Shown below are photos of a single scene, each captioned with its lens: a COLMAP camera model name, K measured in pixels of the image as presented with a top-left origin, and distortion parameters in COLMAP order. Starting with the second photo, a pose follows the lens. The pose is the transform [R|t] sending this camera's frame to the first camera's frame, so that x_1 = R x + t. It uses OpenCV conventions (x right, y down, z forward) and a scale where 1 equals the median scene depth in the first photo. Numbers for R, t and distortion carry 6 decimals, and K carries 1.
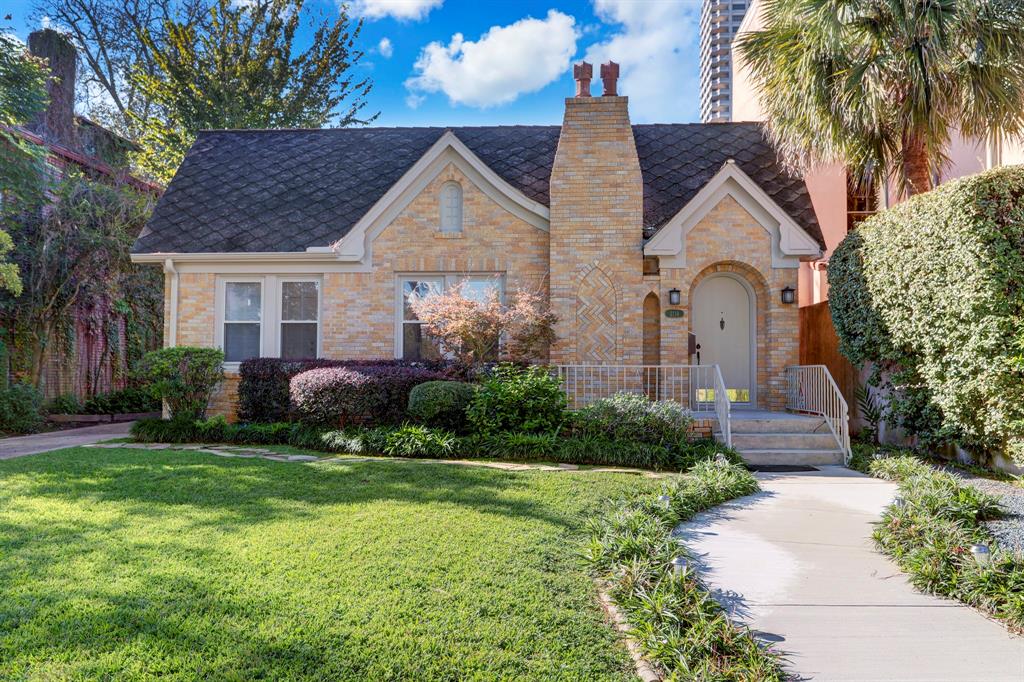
lens RADIAL K [[810.5, 0, 512.1], [0, 810.5, 331.3], [0, 0, 1]] dist [0.010171, 0.001804]
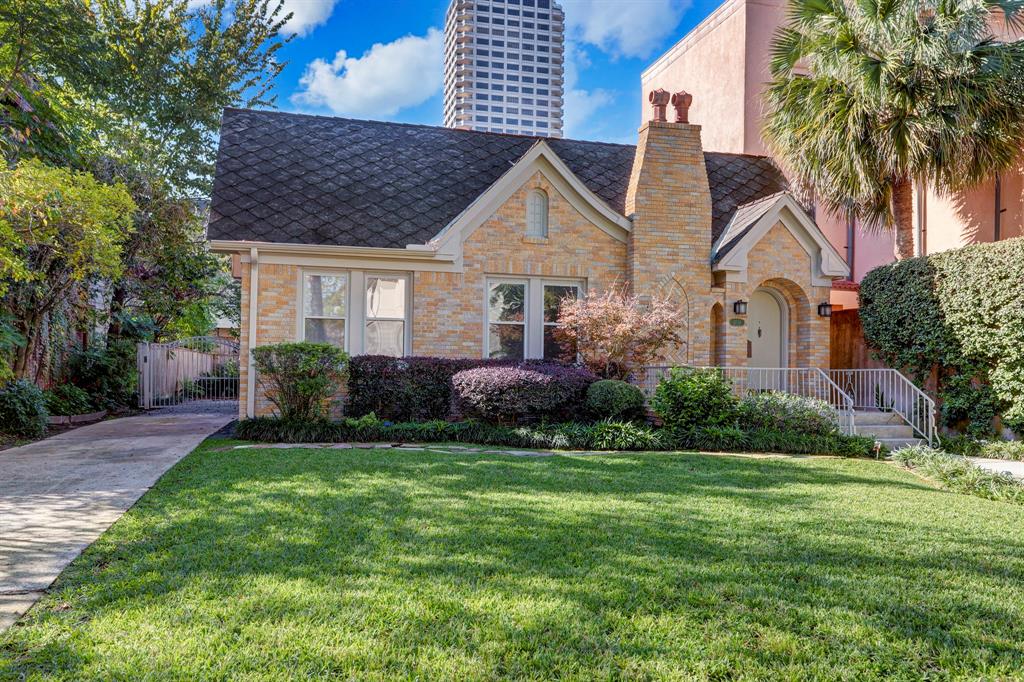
lens RADIAL K [[807.7, 0, 511.9], [0, 807.7, 351.7], [0, 0, 1]] dist [0.014987, -0.000048]
pose [[0.949514, 0.017579, 0.313230, -0.433802], [-0.025417, 0.999457, 0.020958, 0.003524], [-0.312692, -0.027861, 0.949446, 0.019229]]
